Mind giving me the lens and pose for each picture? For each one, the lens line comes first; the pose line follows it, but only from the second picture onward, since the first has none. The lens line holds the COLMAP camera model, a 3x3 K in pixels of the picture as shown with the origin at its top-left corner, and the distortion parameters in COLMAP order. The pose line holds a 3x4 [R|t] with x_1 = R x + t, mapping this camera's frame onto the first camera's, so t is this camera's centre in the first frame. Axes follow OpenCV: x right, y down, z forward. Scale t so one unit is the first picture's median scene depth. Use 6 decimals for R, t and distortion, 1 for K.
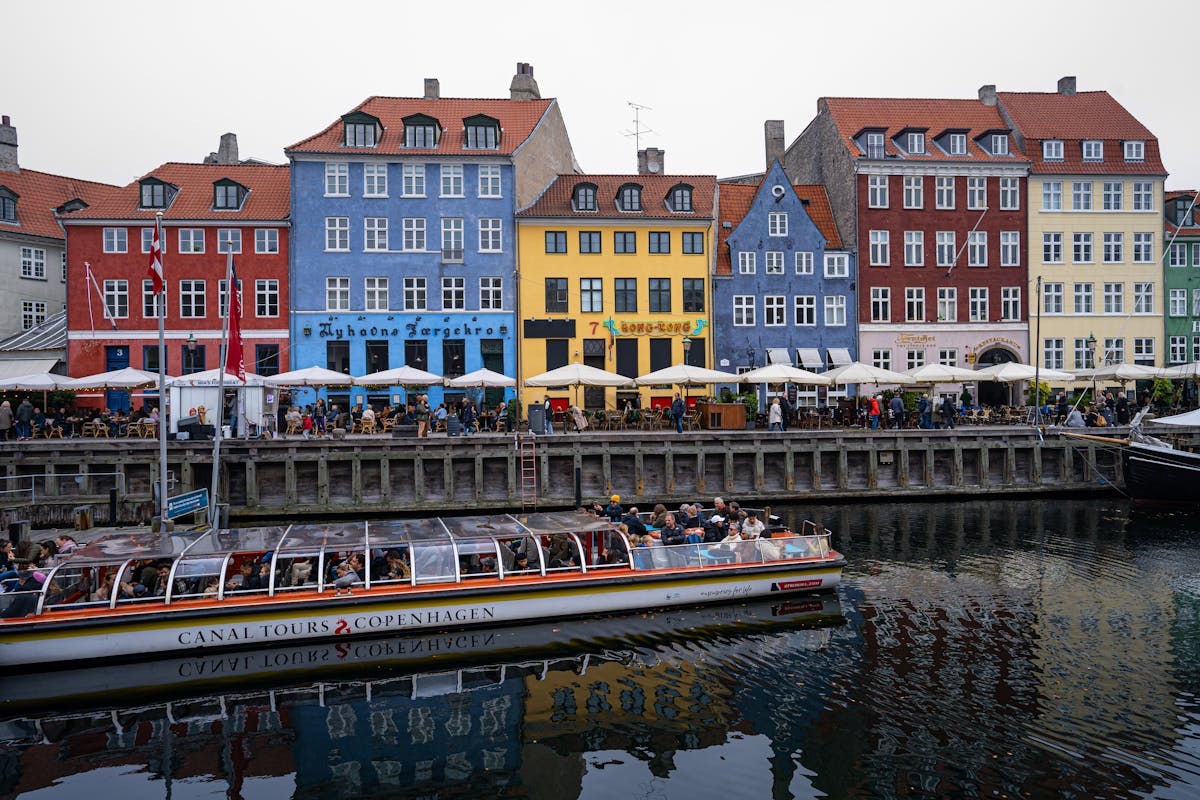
lens RADIAL K [[872.3, 0, 600.0], [0, 872.3, 400.0], [0, 0, 1]] dist [0.003915, 0.093719]
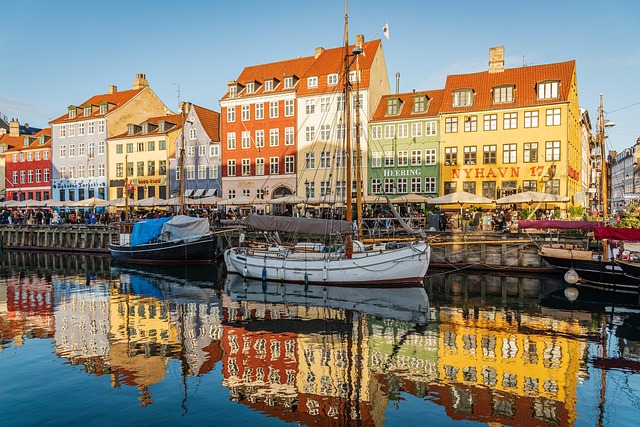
lens RADIAL K [[465.2, 0, 320.0], [0, 465.2, 213.5], [0, 0, 1]] dist [0.003915, 0.093719]
pose [[0.852862, 0.009061, -0.522058, 1.081654], [-0.009150, 0.999955, 0.002407, -0.003781], [0.522056, 0.002724, 0.852907, 0.157444]]
